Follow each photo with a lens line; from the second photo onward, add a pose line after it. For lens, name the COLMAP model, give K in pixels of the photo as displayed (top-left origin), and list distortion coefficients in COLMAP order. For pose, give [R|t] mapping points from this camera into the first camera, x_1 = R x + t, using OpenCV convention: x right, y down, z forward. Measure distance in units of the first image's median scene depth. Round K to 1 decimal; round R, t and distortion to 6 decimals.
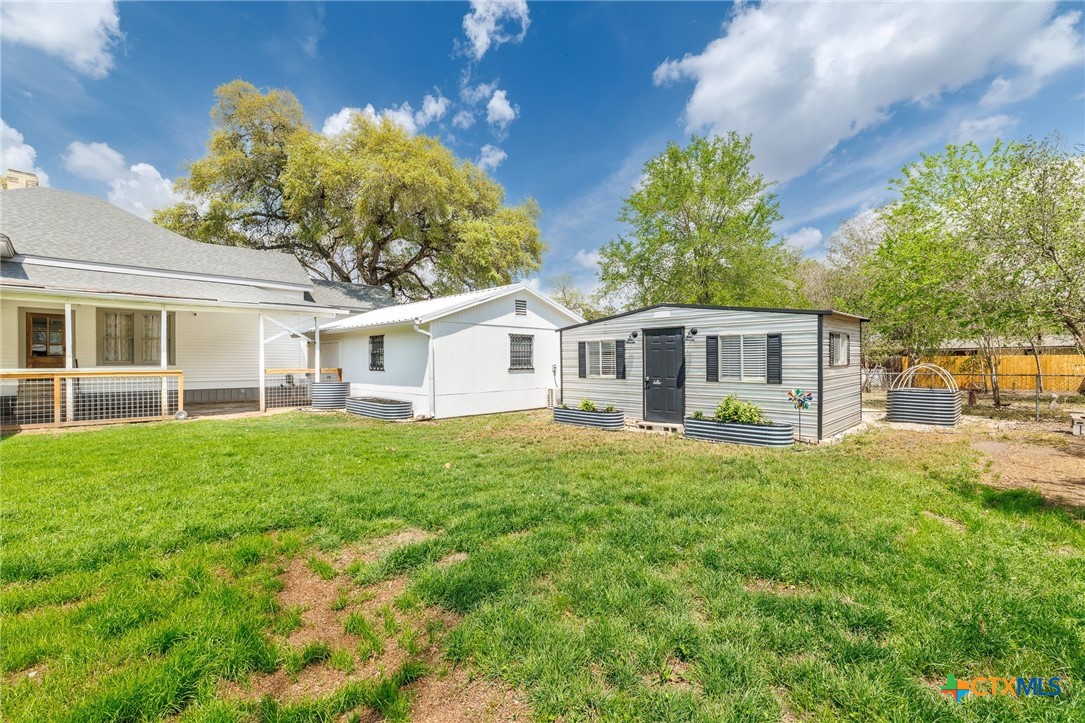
lens RADIAL K [[470.0, 0, 542.5], [0, 470.0, 361.5], [0, 0, 1]] dist [0.000447, 0.000089]
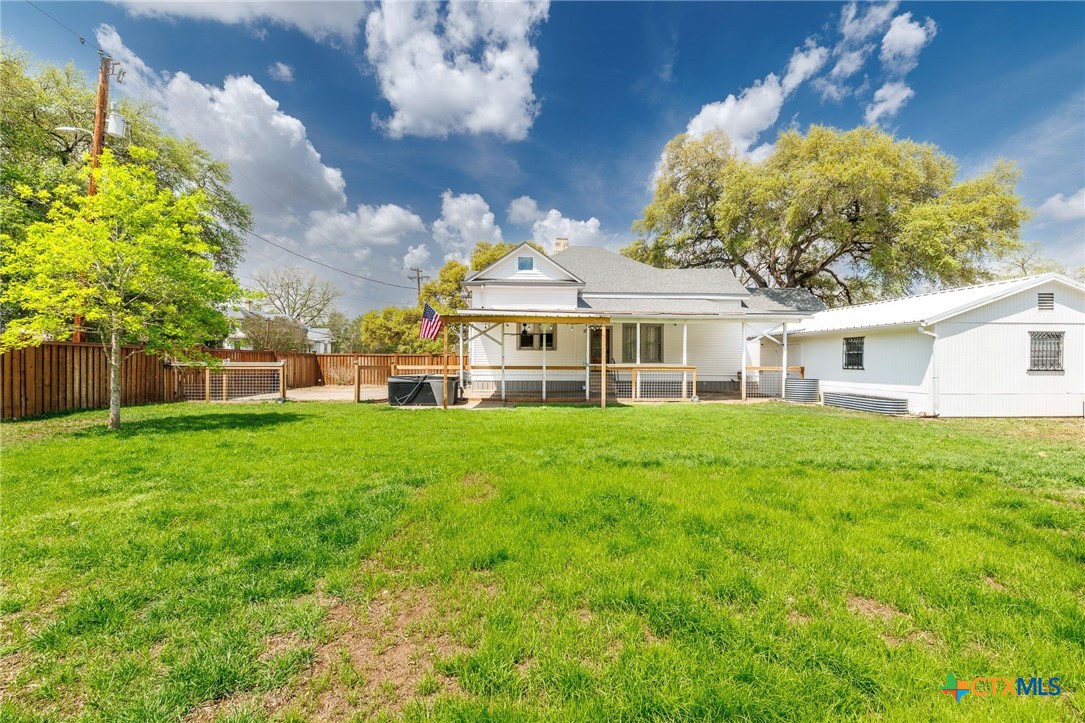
lens RADIAL K [[490.8, 0, 542.5], [0, 490.8, 361.5], [0, 0, 1]] dist [0.059224, -0.000064]
pose [[0.771885, 0.007217, -0.635721, -0.130400], [-0.007948, 0.999967, 0.001701, 0.003684], [0.635712, 0.003740, 0.771917, -0.289903]]
